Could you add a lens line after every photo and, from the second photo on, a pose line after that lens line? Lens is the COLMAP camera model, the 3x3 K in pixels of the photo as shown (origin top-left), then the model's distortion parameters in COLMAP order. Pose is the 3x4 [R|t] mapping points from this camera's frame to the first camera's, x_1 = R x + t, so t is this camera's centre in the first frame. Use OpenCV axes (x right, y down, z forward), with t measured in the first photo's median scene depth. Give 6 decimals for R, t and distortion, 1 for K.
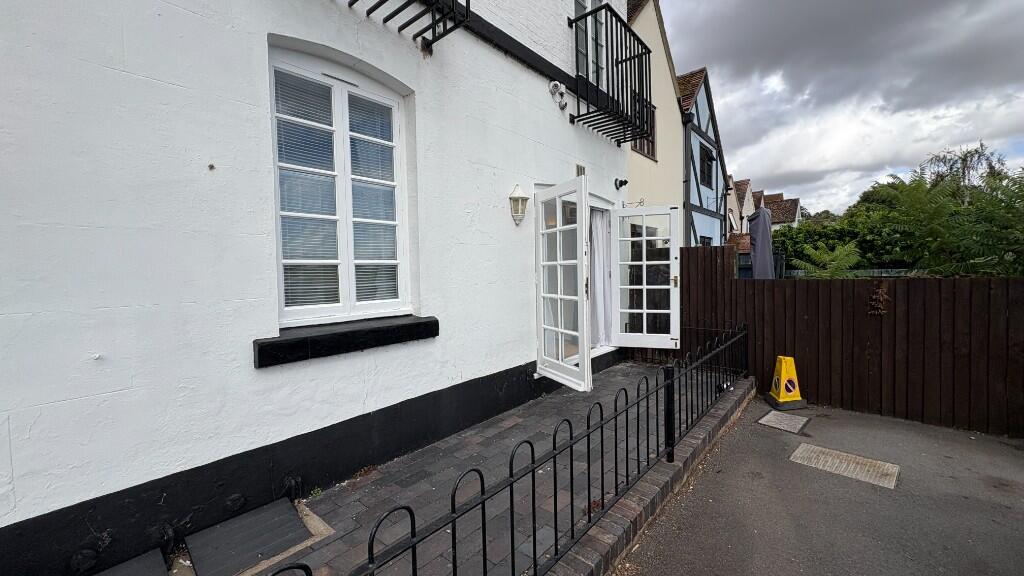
lens RADIAL K [[406.1, 0, 512.0], [0, 406.1, 288.0], [0, 0, 1]] dist [-0.000669, 0.000306]
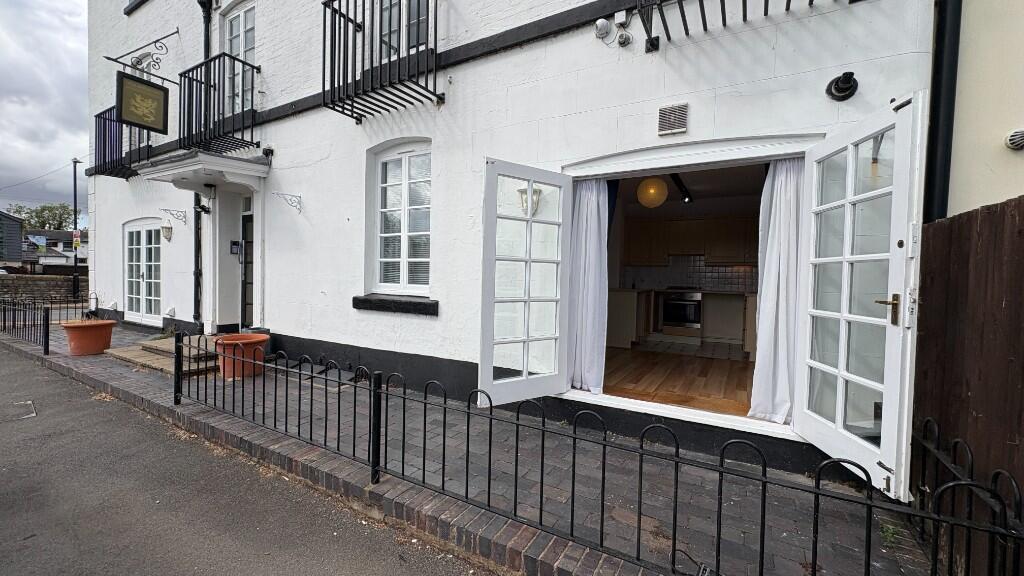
lens RADIAL K [[406.1, 0, 512.0], [0, 406.1, 288.0], [0, 0, 1]] dist [-0.000669, 0.000306]
pose [[0.180689, 0.054414, -0.982034, 0.694674], [-0.068693, 0.996728, 0.042589, -0.026649], [0.981139, 0.059763, 0.183835, 0.597893]]
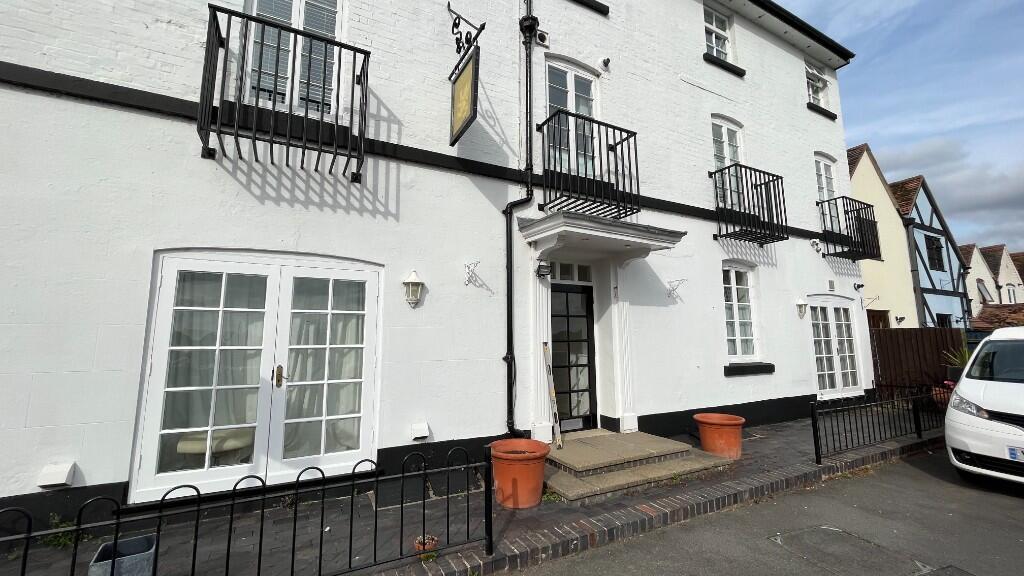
lens RADIAL K [[402.8, 0, 512.0], [0, 402.8, 288.0], [0, 0, 1]] dist [0.001333, 0.000441]
pose [[0.923757, -0.036185, -0.381265, -0.384674], [-0.029252, 0.985952, -0.164450, 0.041291], [0.381859, 0.163065, 0.909722, -0.944730]]
